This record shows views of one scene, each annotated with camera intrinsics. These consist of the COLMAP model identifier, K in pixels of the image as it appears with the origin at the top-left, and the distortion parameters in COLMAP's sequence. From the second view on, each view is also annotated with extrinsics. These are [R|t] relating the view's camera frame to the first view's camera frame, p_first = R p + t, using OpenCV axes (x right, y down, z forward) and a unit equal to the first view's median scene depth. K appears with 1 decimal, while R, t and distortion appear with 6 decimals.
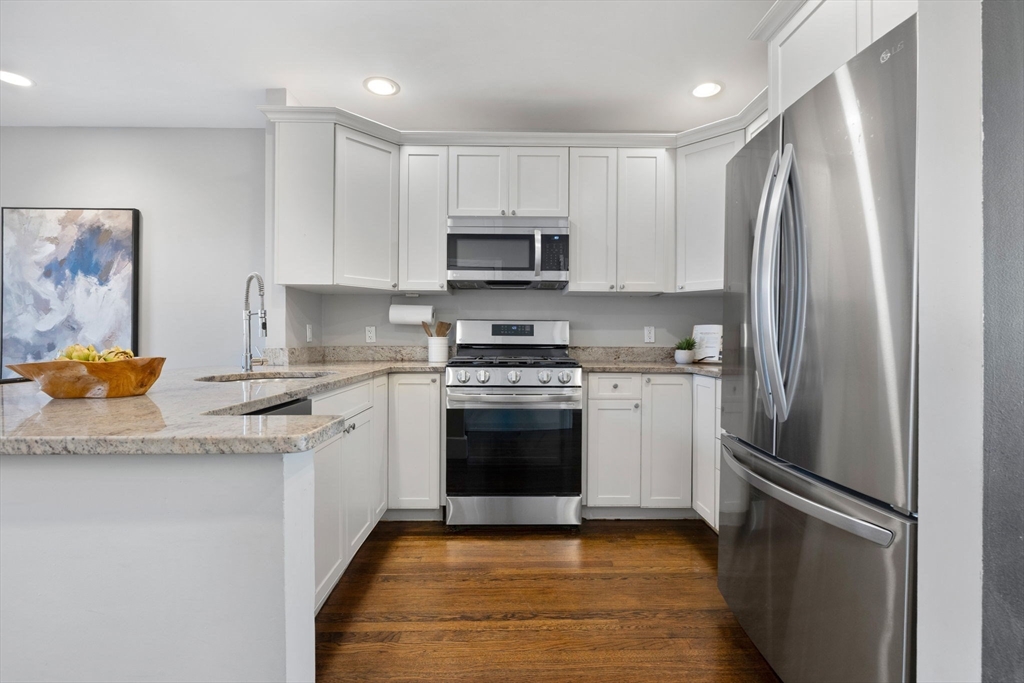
lens RADIAL K [[478.0, 0, 511.7], [0, 478.0, 337.2], [0, 0, 1]] dist [-0.003080, 0.000154]
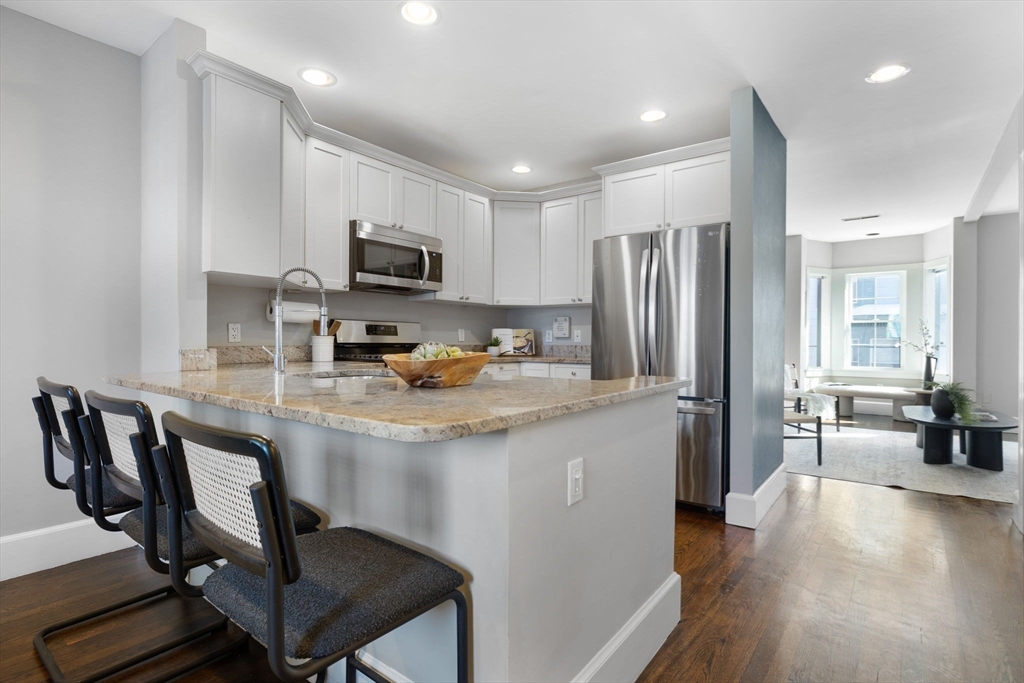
lens RADIAL K [[505.9, 0, 519.2], [0, 505.9, 340.1], [0, 0, 1]] dist [0.004918, 0.002205]
pose [[0.613146, -0.001180, 0.789968, -0.750503], [-0.002388, 0.999992, 0.003347, 0.003464], [-0.789966, -0.003939, 0.613138, 0.041267]]
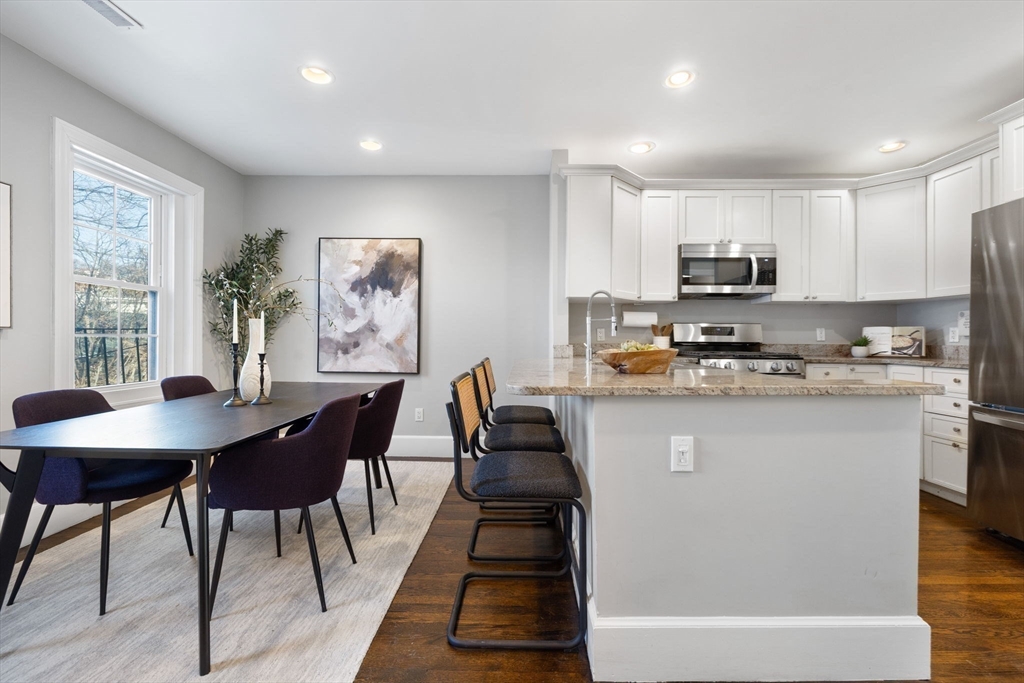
lens RADIAL K [[436.6, 0, 511.9], [0, 436.6, 336.9], [0, 0, 1]] dist [0.001867, -0.000896]
pose [[0.999687, -0.001090, -0.025001, -0.542151], [0.000993, 0.999992, -0.003913, 0.005087], [0.025005, 0.003887, 0.999680, -0.194966]]
